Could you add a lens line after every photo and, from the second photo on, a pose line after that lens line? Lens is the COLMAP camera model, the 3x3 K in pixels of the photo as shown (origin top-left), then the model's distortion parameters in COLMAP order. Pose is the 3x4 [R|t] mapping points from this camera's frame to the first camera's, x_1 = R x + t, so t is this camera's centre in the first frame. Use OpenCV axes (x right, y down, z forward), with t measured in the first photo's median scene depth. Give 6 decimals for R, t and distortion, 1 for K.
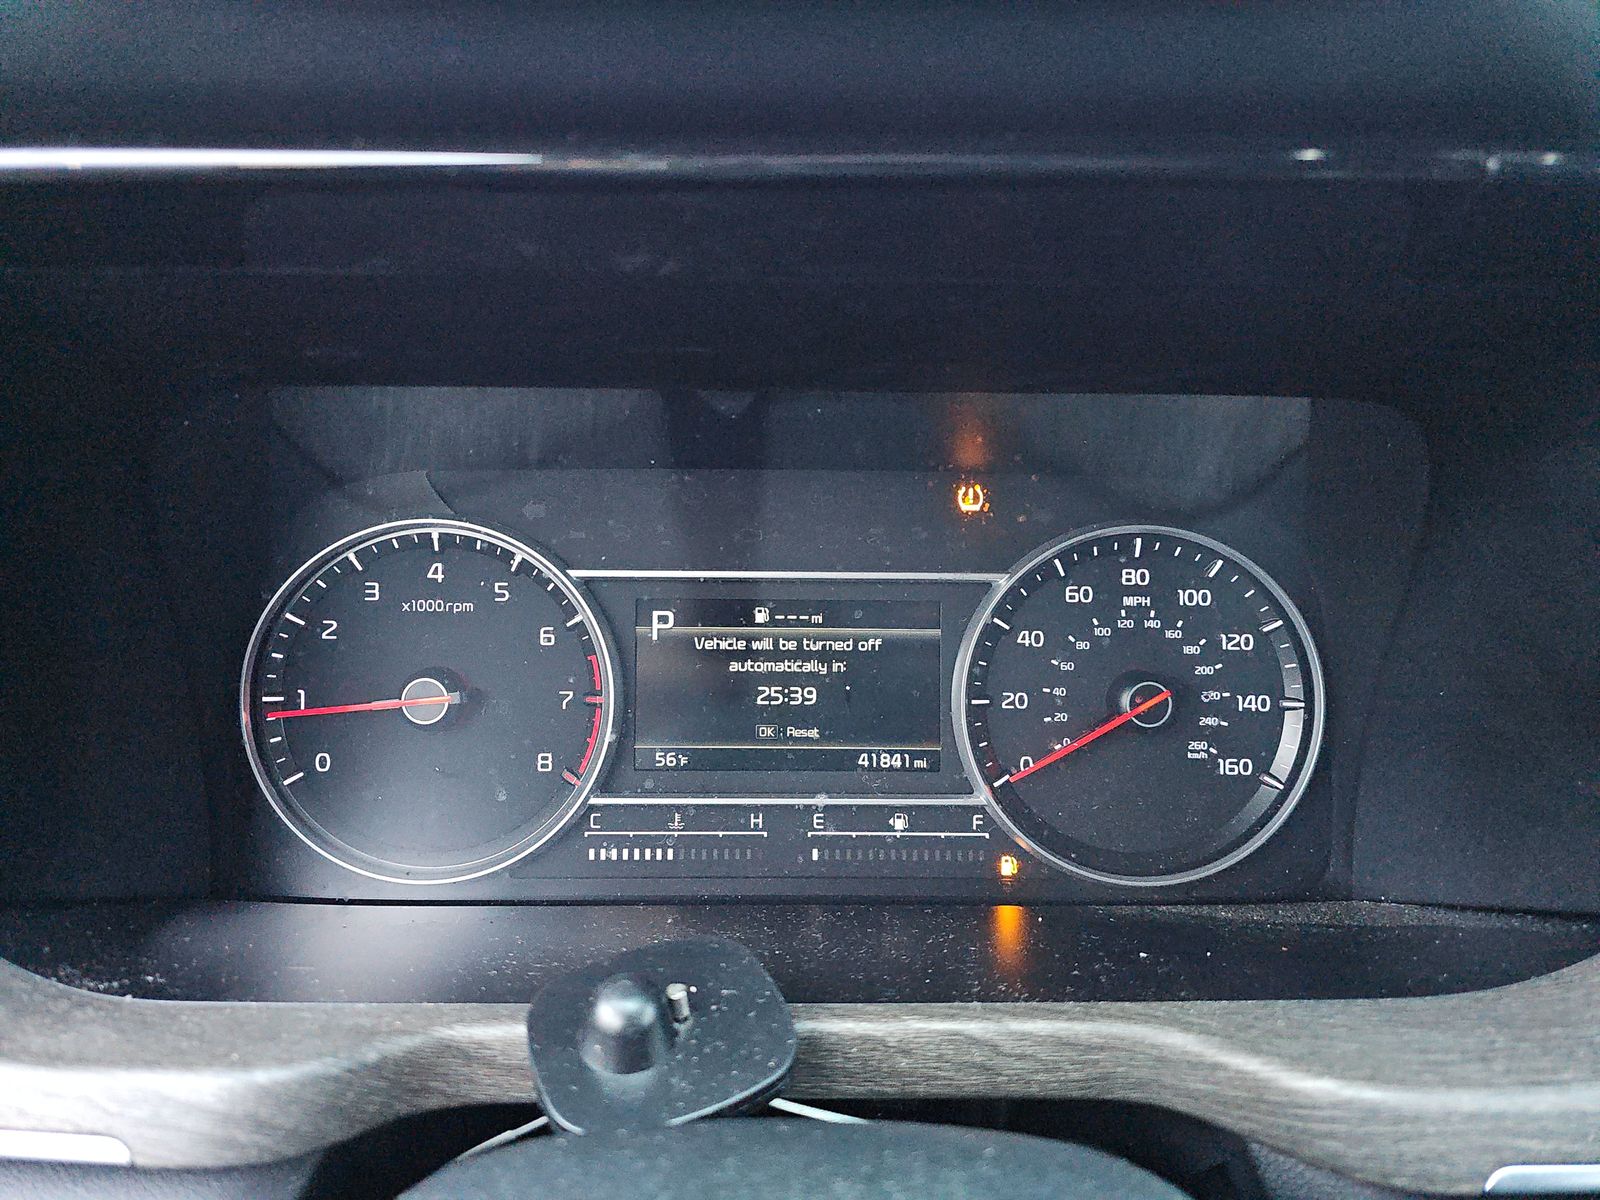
lens RADIAL K [[1148.9, 0, 797.3], [0, 1148.9, 555.6], [0, 0, 1]] dist [0.011207, 0.001133]
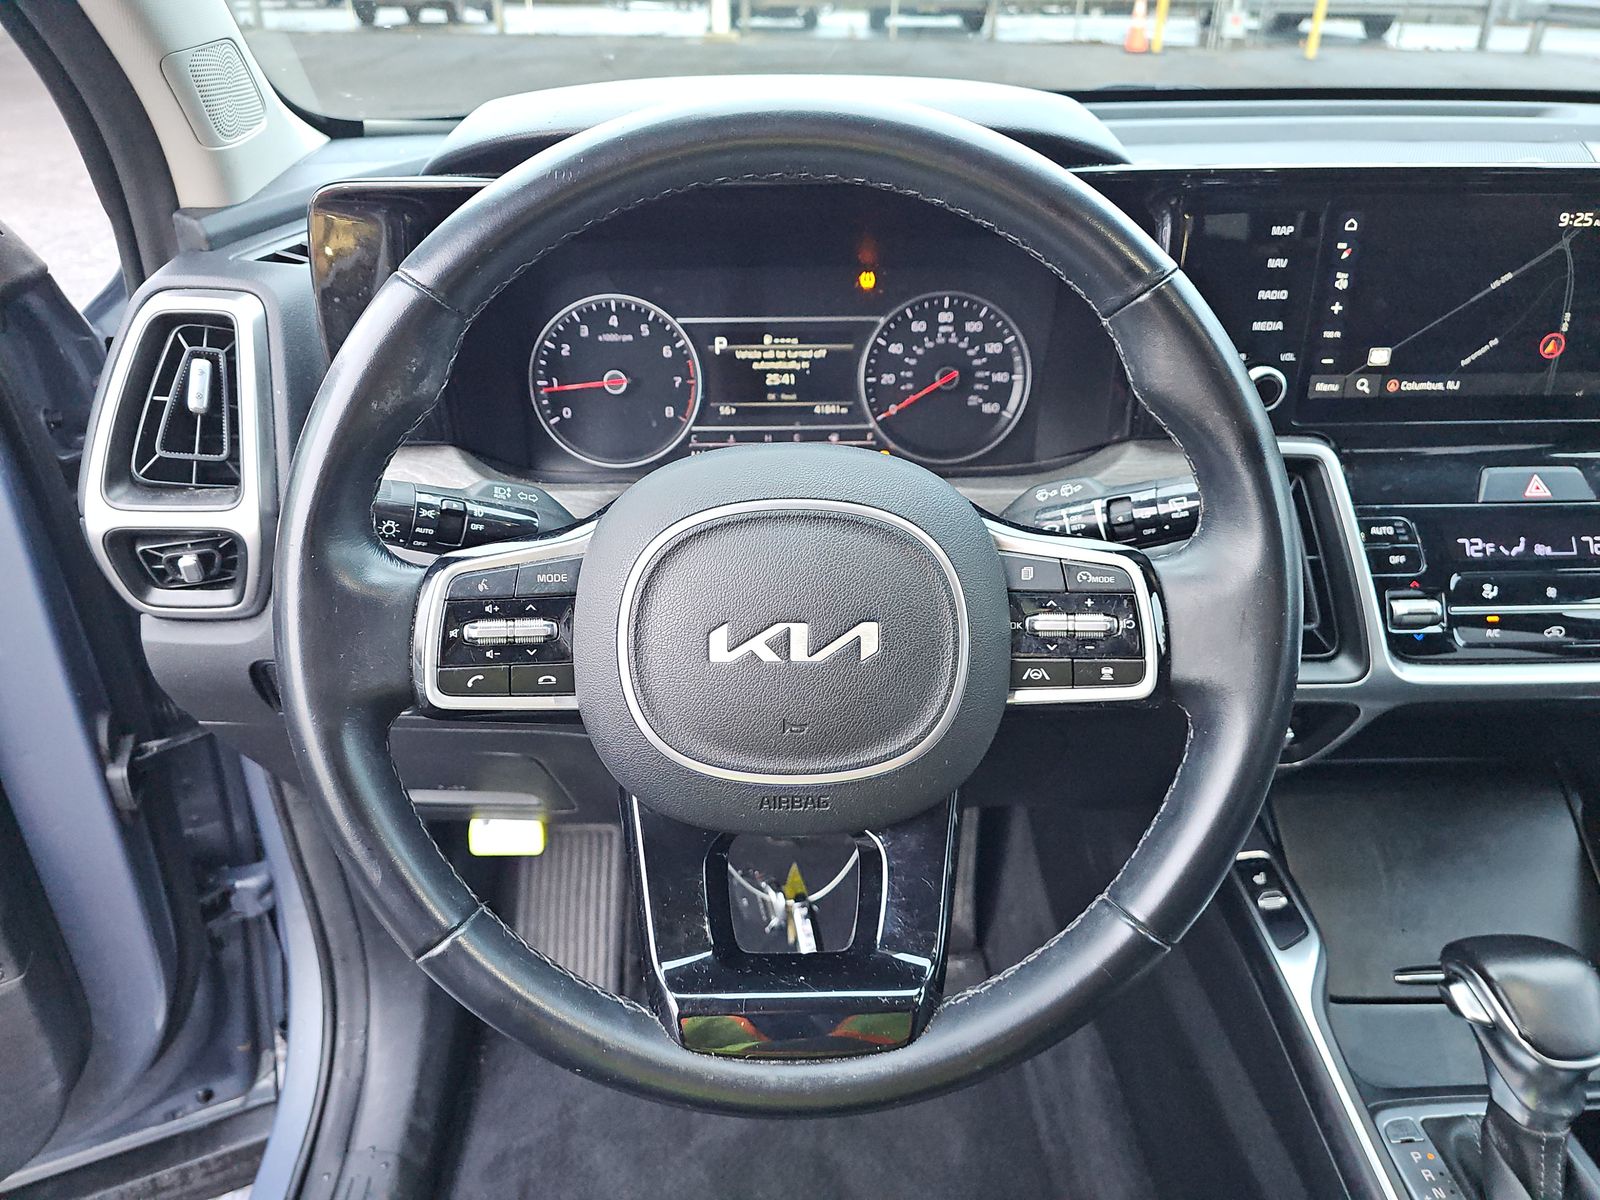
lens RADIAL K [[1087.9, 0, 800.0], [0, 1087.9, 600.0], [0, 0, 1]] dist [0.066885, -0.092396]
pose [[0.999817, -0.018964, -0.002635, 0.023904], [0.019032, 0.969393, 0.244777, 0.025466], [-0.002088, -0.244782, 0.969576, -1.061342]]
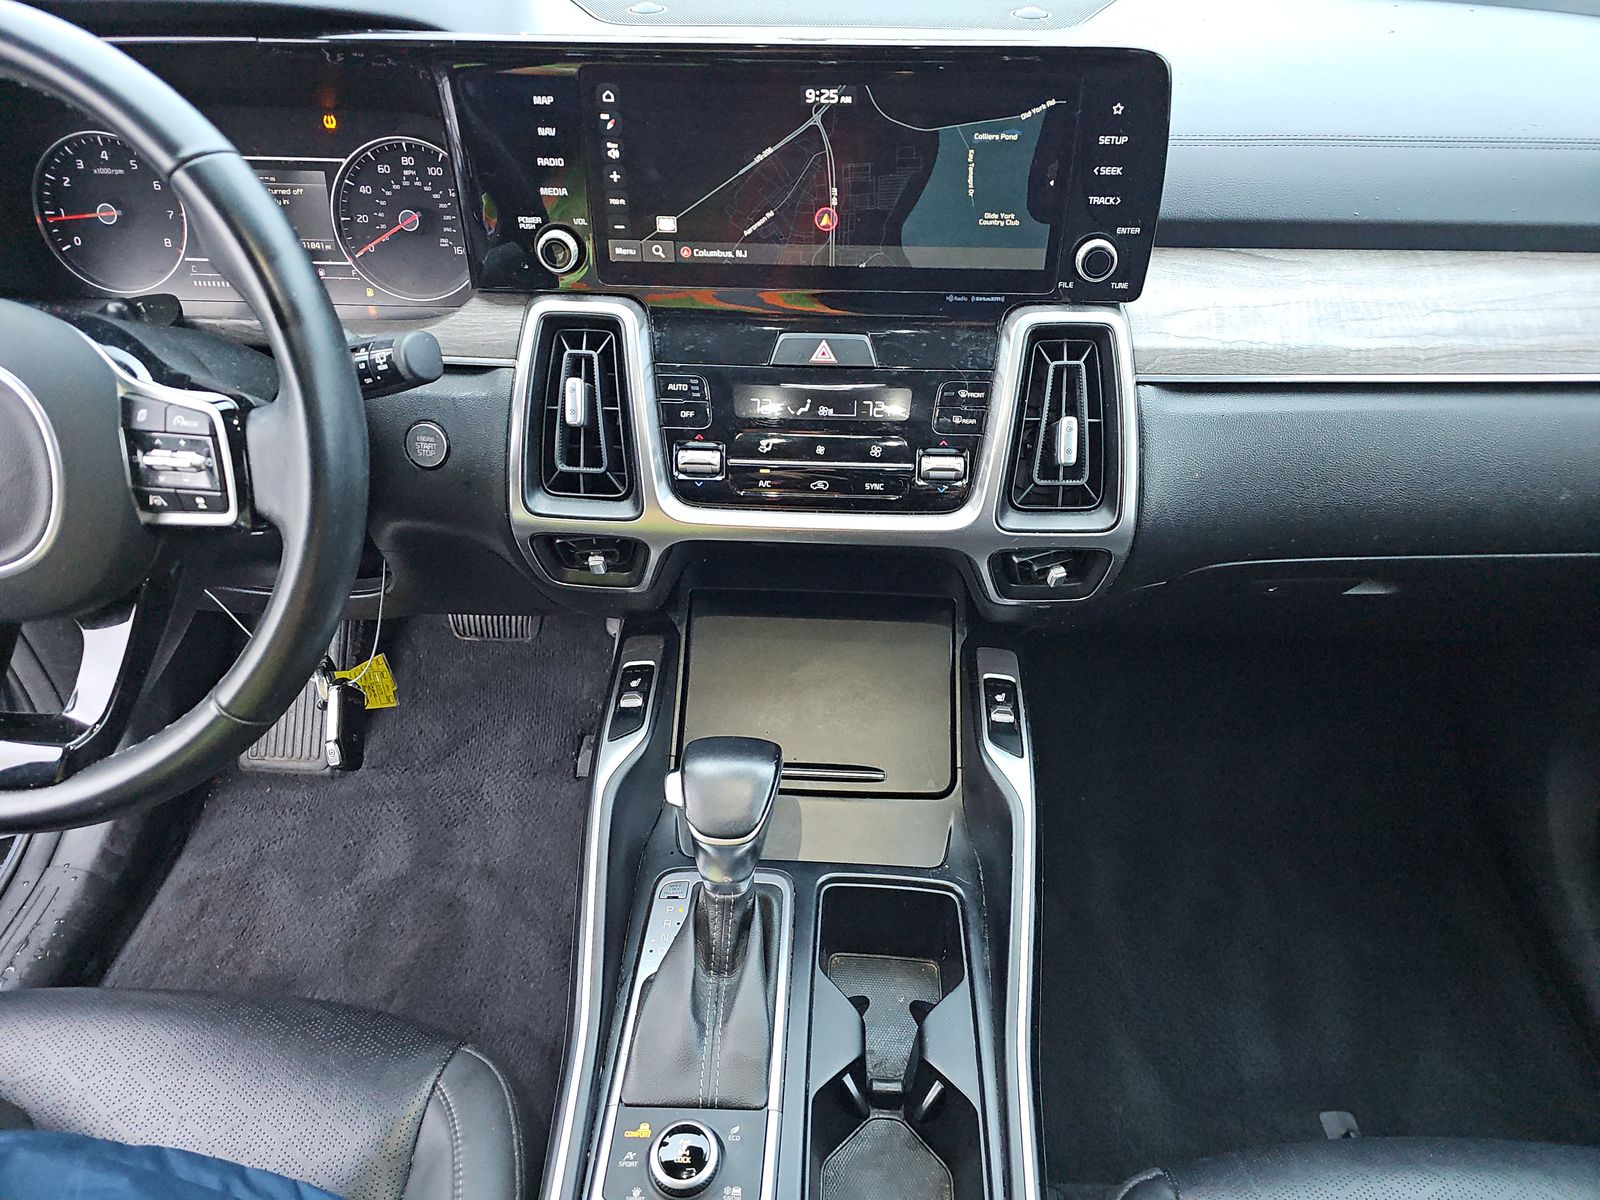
lens RADIAL K [[1073.4, 0, 800.0], [0, 1073.4, 600.0], [0, 0, 1]] dist [0.006714, -0.014886]
pose [[0.997860, 0.036632, -0.054160, 1.200846], [-0.011382, 0.912996, 0.407810, -0.062440], [0.064386, -0.406321, 0.911459, -1.199401]]
